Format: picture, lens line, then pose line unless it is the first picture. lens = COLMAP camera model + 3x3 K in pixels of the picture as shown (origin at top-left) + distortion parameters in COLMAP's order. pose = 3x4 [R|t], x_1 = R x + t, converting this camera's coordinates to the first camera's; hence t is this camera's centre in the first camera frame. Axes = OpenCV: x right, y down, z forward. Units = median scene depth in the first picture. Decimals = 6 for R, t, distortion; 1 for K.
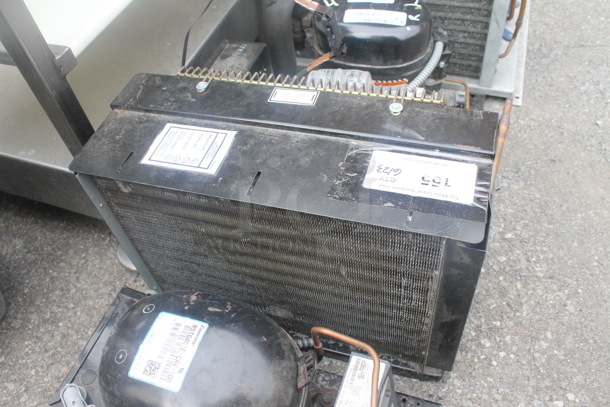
lens RADIAL K [[515.8, 0, 305.0], [0, 515.8, 203.5], [0, 0, 1]] dist [-0.181634, 0.144471]
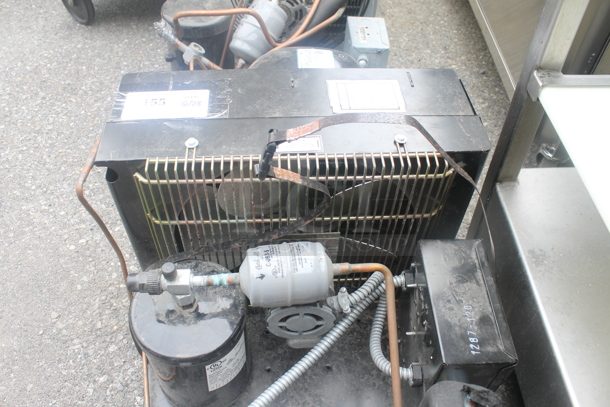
lens RADIAL K [[515.8, 0, 305.0], [0, 515.8, 203.5], [0, 0, 1]] dist [-0.181634, 0.144471]
pose [[-0.929967, 0.327364, -0.167313, 0.174208], [-0.226068, -0.150309, 0.962445, -1.227128], [0.289921, 0.932867, 0.213789, 0.938394]]
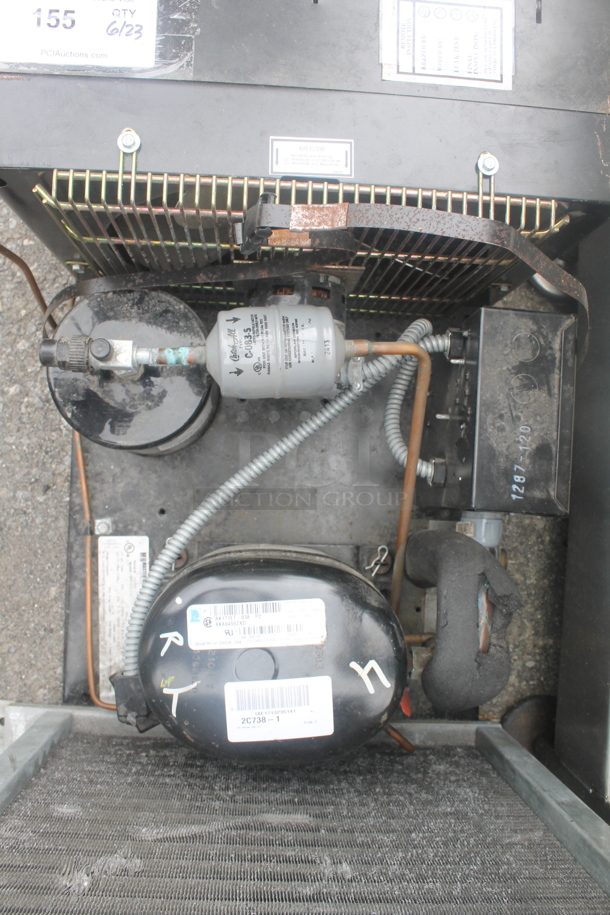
lens RADIAL K [[773.6, 0, 305.0], [0, 773.6, 457.5], [0, 0, 1]] dist [-0.181634, 0.144471]
pose [[-0.961723, 0.270787, 0.041980, 0.042010], [-0.180701, -0.741880, 0.645726, -1.043160], [0.205998, 0.613424, 0.762415, 0.587316]]
